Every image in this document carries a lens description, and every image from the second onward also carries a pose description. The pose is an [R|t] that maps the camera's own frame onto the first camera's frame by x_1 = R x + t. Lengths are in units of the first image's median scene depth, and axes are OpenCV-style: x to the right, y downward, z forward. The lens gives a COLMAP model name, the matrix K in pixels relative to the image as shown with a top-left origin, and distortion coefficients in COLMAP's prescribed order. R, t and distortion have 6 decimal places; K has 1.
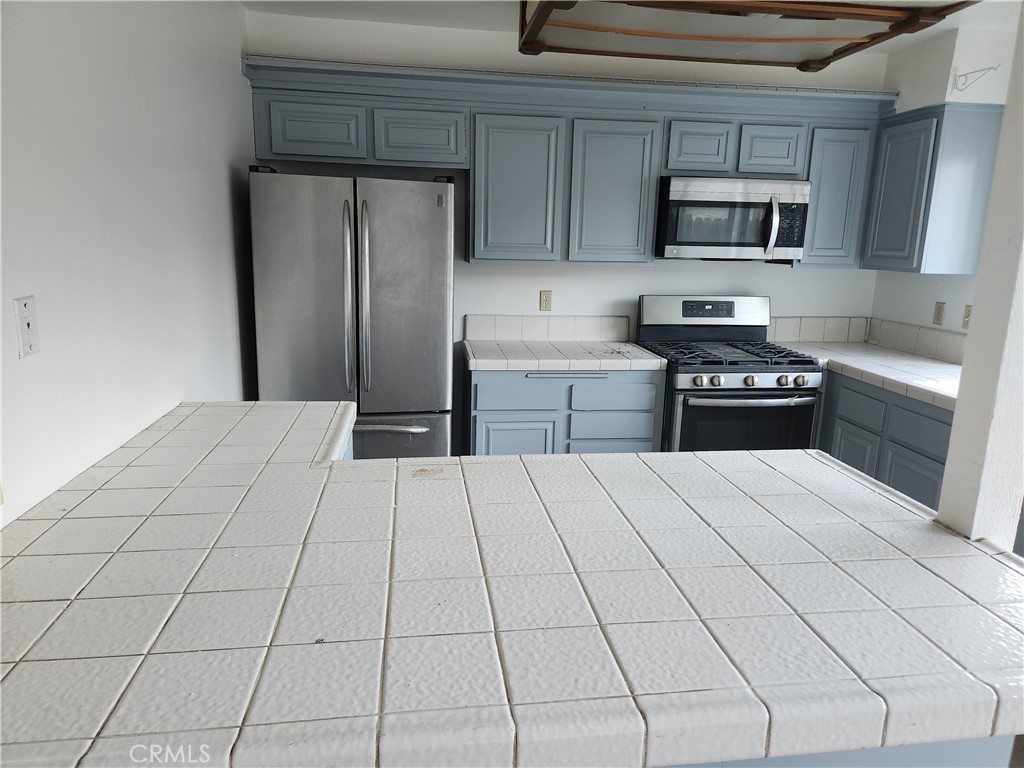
lens RADIAL K [[688.6, 0, 508.4], [0, 688.6, 388.1], [0, 0, 1]] dist [0.040847, -0.037927]
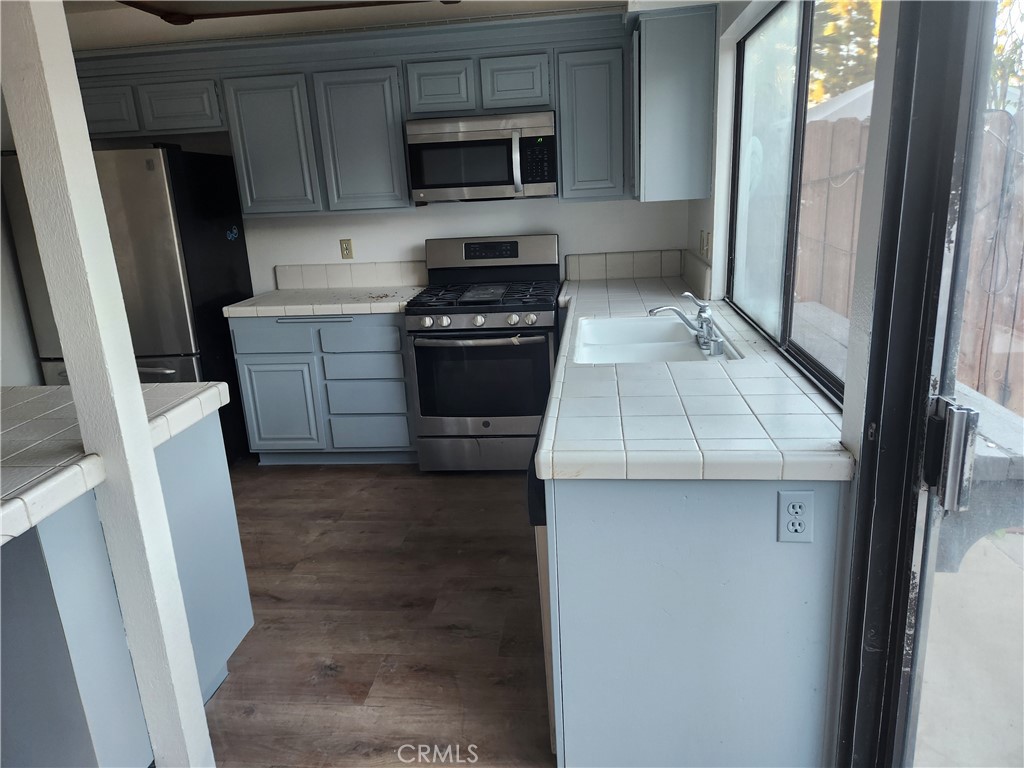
lens RADIAL K [[688.6, 0, 512.9], [0, 688.6, 381.6], [0, 0, 1]] dist [0.040847, -0.037927]
pose [[0.966878, -0.002614, -0.255226, 0.631527], [0.019098, 0.997886, 0.062126, 0.015857], [0.254524, -0.064943, 0.964883, 0.034001]]
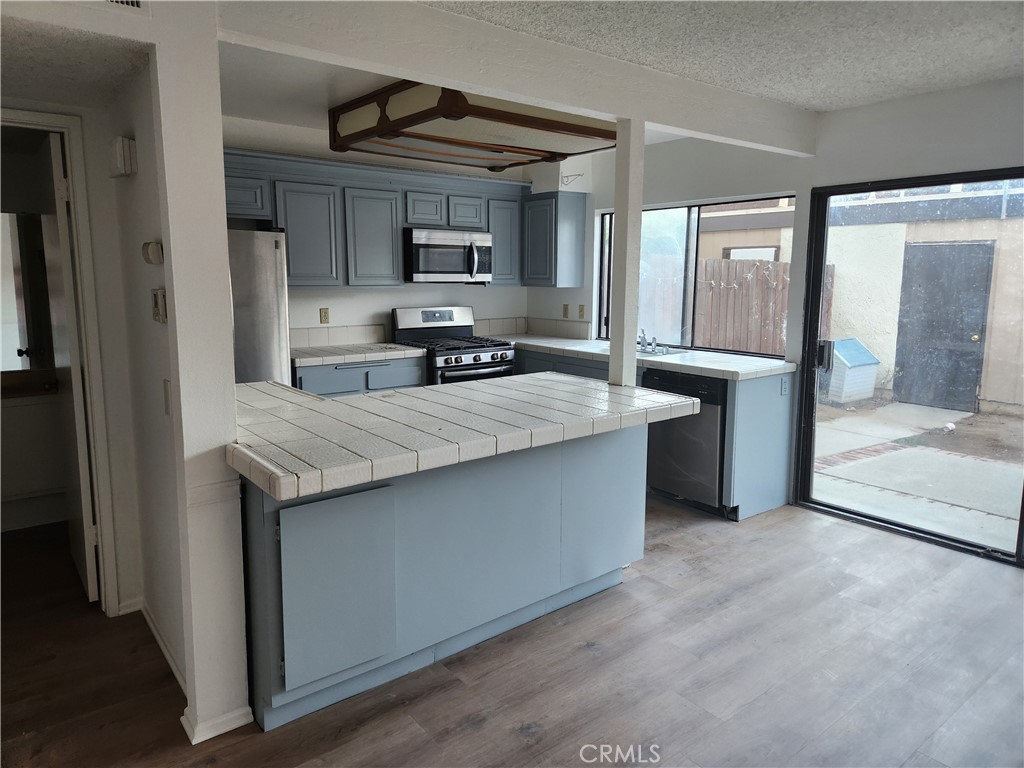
lens RADIAL K [[688.6, 0, 519.6], [0, 688.6, 381.9], [0, 0, 1]] dist [0.040847, -0.037927]
pose [[0.851205, -0.100899, 0.515042, -0.364230], [0.124848, 0.992104, -0.011976, 0.070619], [-0.509767, 0.074496, 0.857081, -0.370910]]
